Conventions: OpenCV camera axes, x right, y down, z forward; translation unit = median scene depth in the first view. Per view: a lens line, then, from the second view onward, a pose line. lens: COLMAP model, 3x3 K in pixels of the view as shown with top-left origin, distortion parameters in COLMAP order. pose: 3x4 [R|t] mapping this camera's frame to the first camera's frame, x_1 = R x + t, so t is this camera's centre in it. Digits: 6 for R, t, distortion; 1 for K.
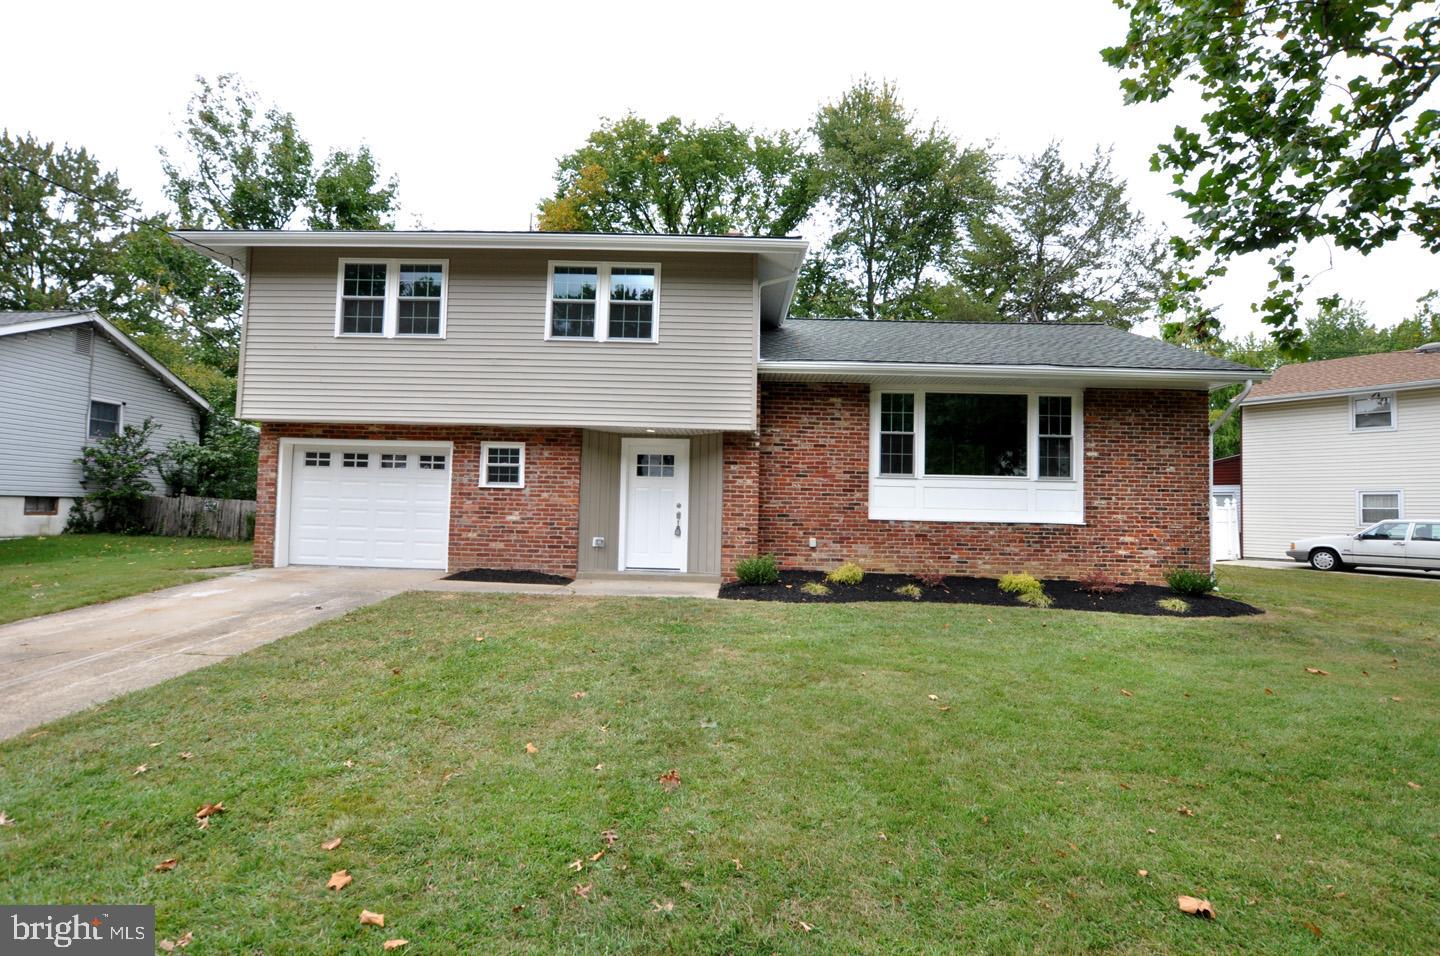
lens RADIAL K [[601.3, 0, 720.0], [0, 601.3, 478.0], [0, 0, 1]] dist [-0.033115, 0.000106]
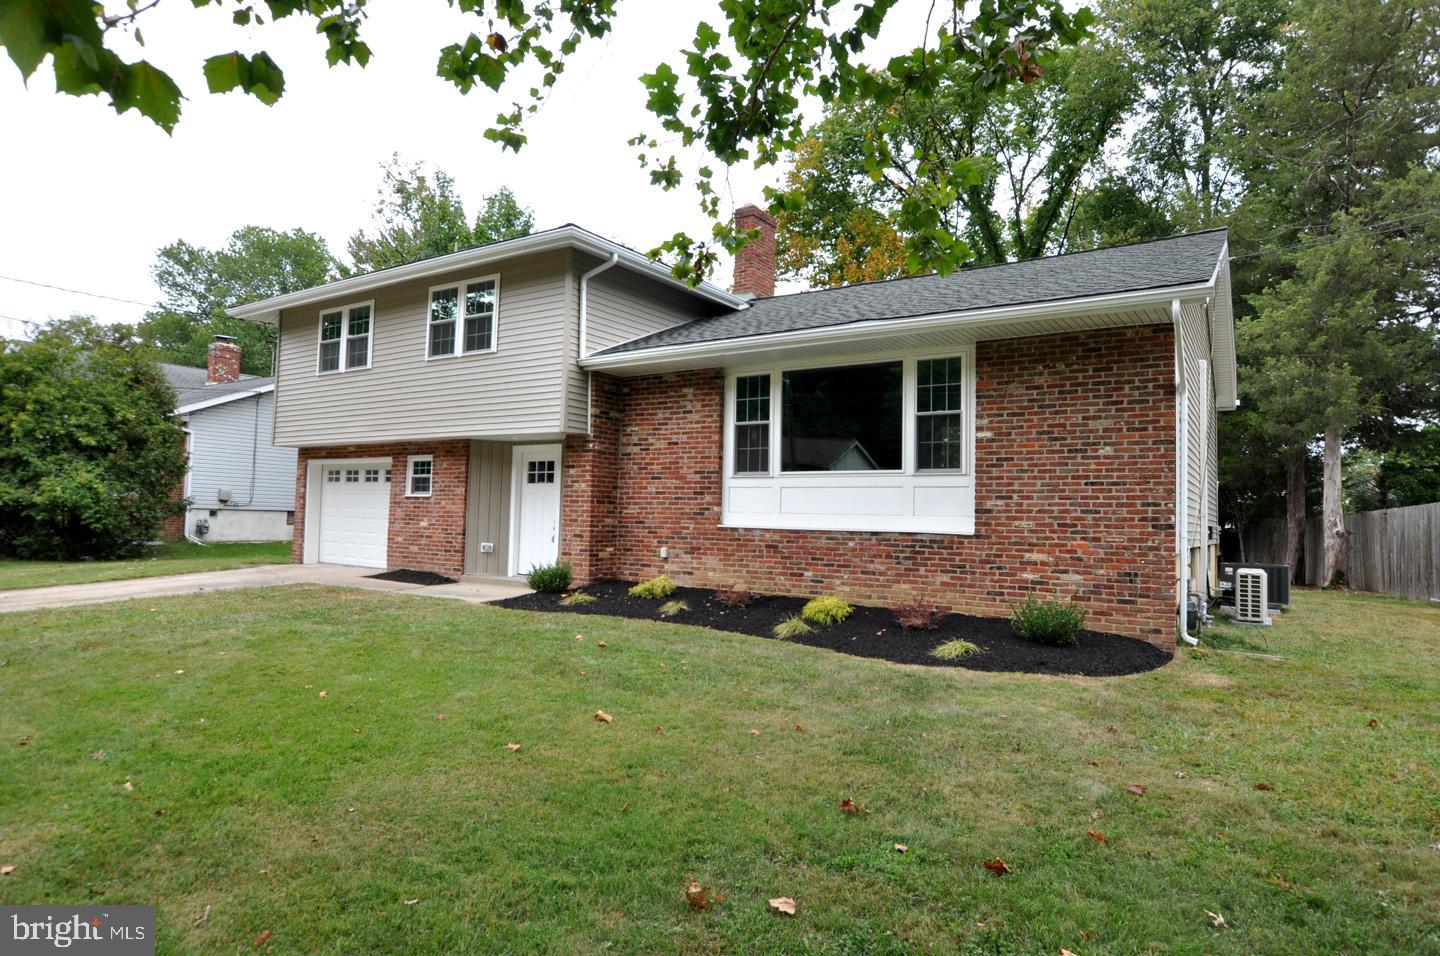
lens RADIAL K [[875.3, 0, 726.3], [0, 875.3, 470.3], [0, 0, 1]] dist [-0.019816, -0.000501]
pose [[0.835925, -0.034488, -0.547759, 0.941221], [0.022940, 0.999347, -0.027912, 0.023831], [0.548364, 0.010767, 0.836171, -0.034990]]
